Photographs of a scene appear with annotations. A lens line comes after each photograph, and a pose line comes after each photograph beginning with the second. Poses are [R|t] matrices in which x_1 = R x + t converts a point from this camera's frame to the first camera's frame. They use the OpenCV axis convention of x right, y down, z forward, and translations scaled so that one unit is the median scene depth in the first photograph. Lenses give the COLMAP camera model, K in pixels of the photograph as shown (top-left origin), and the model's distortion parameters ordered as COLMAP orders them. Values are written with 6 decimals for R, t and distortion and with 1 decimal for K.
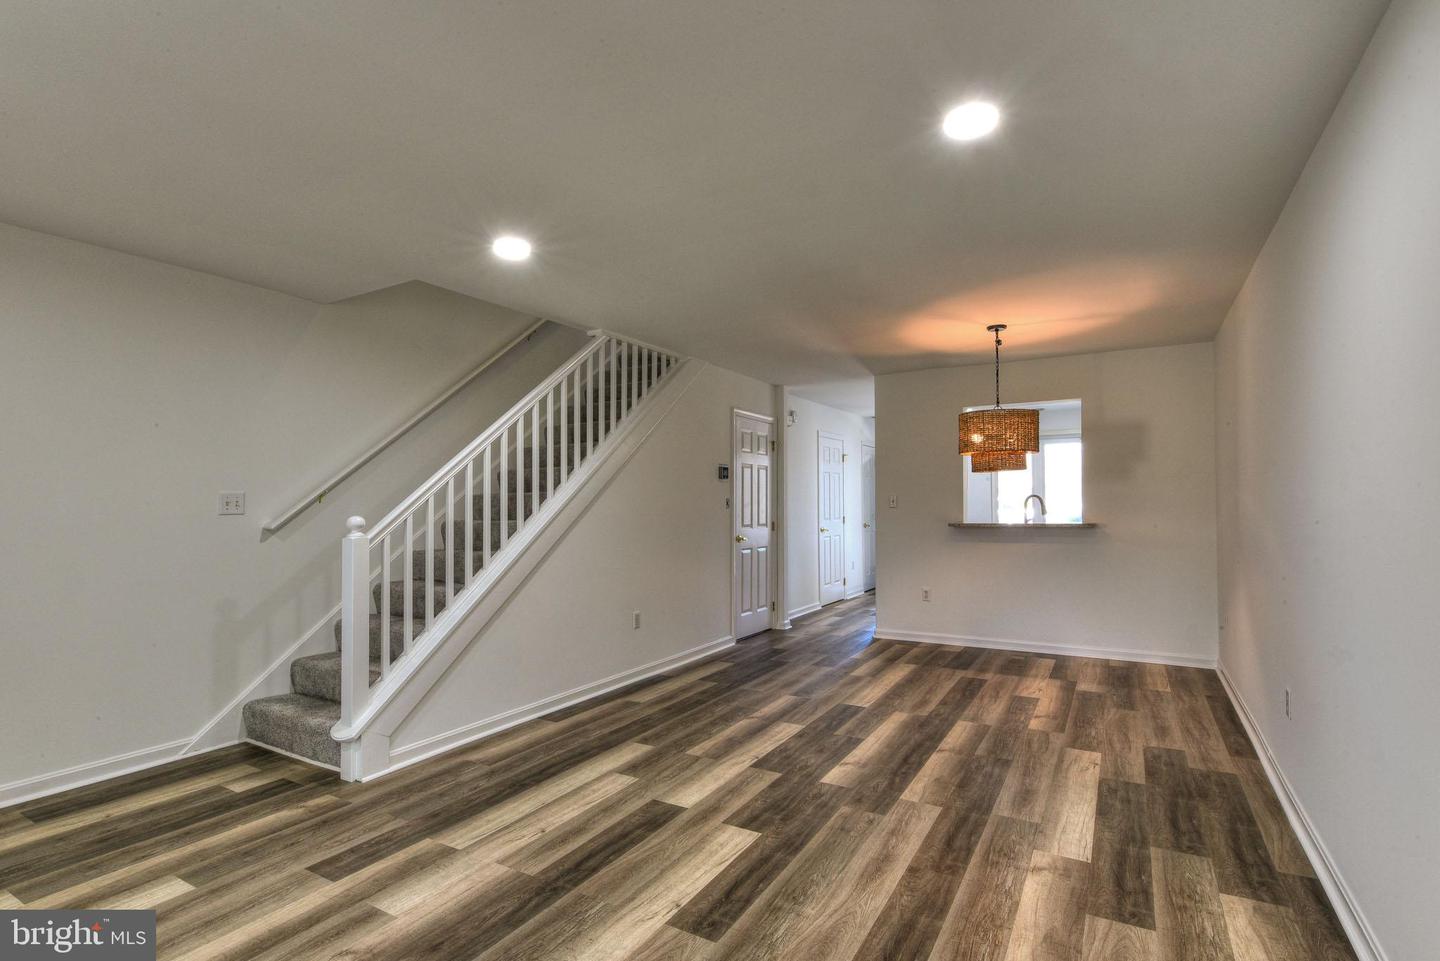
lens RADIAL K [[681.1, 0, 720.0], [0, 681.1, 480.5], [0, 0, 1]] dist [0.000798, 0.000608]
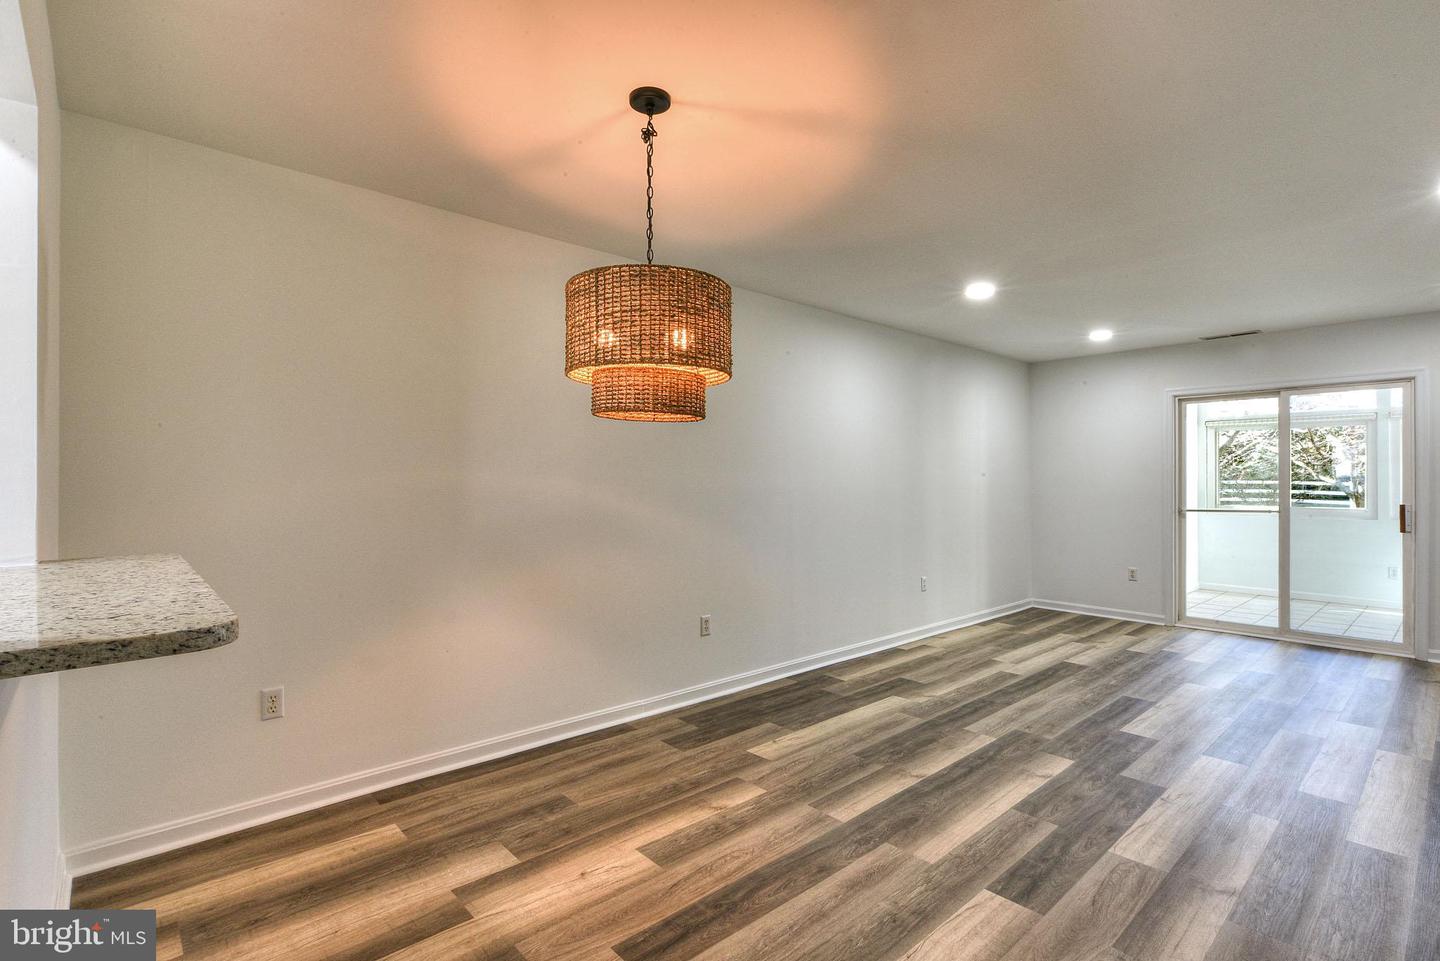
lens RADIAL K [[681.1, 0, 720.0], [0, 681.1, 480.5], [0, 0, 1]] dist [0.000798, 0.000608]
pose [[-0.954320, 0.003456, 0.298766, 0.339044], [-0.006535, 0.999452, -0.032436, 0.062383], [-0.298715, -0.032907, -0.953775, 2.098546]]
